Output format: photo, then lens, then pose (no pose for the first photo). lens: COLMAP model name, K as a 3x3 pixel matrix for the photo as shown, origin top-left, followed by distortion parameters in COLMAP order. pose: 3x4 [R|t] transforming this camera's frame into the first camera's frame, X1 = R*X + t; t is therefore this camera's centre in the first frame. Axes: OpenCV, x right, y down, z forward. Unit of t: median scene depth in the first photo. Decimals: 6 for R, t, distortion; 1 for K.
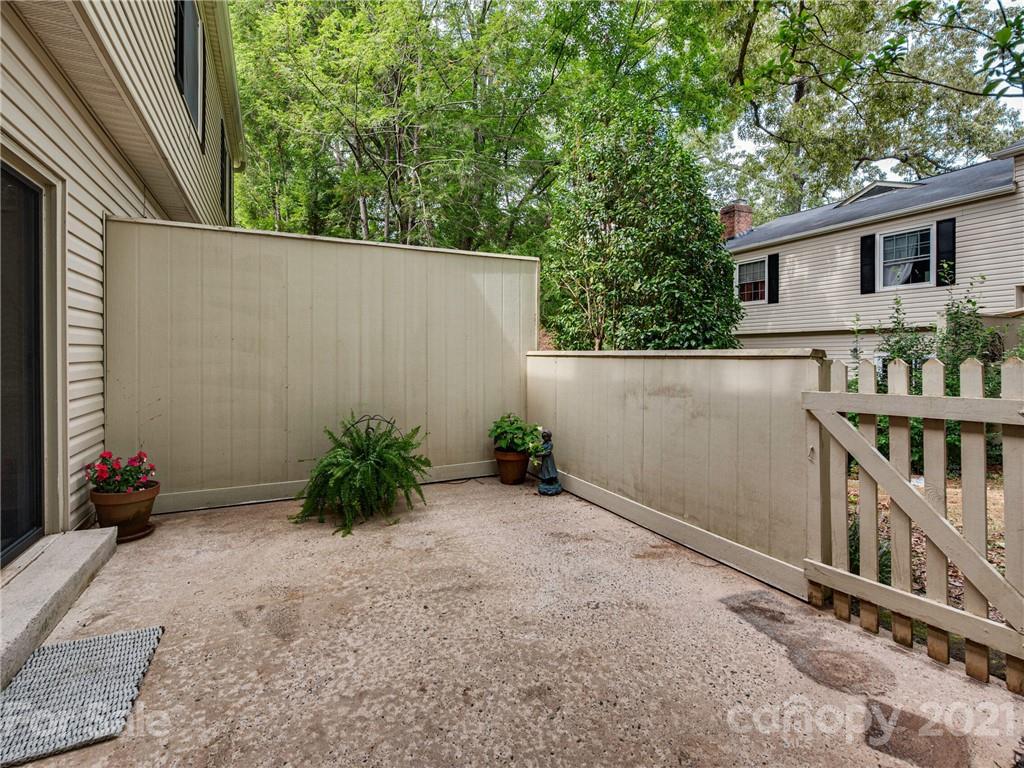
lens RADIAL K [[484.9, 0, 500.9], [0, 484.9, 381.3], [0, 0, 1]] dist [0.003990, -0.000031]
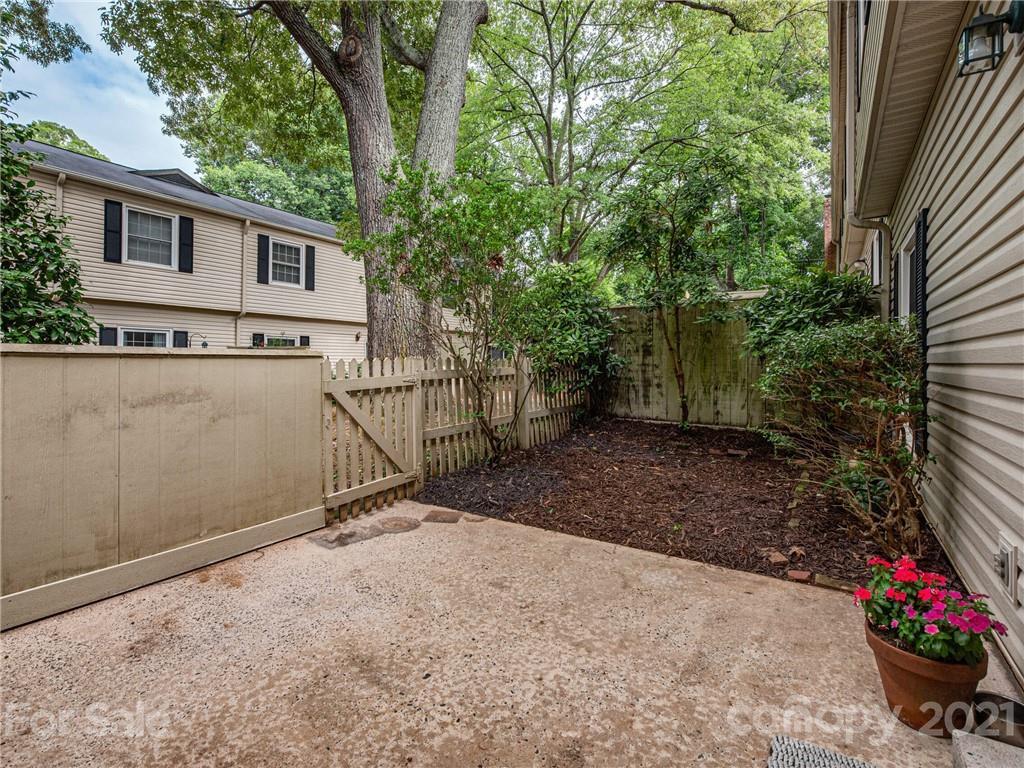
lens RADIAL K [[484.9, 0, 500.9], [0, 484.9, 381.3], [0, 0, 1]] dist [0.003990, -0.000031]
pose [[-0.508154, -0.037468, 0.860451, -0.861390], [0.042514, 0.996744, 0.068511, -0.052446], [-0.860216, 0.071395, -0.504906, 1.250102]]
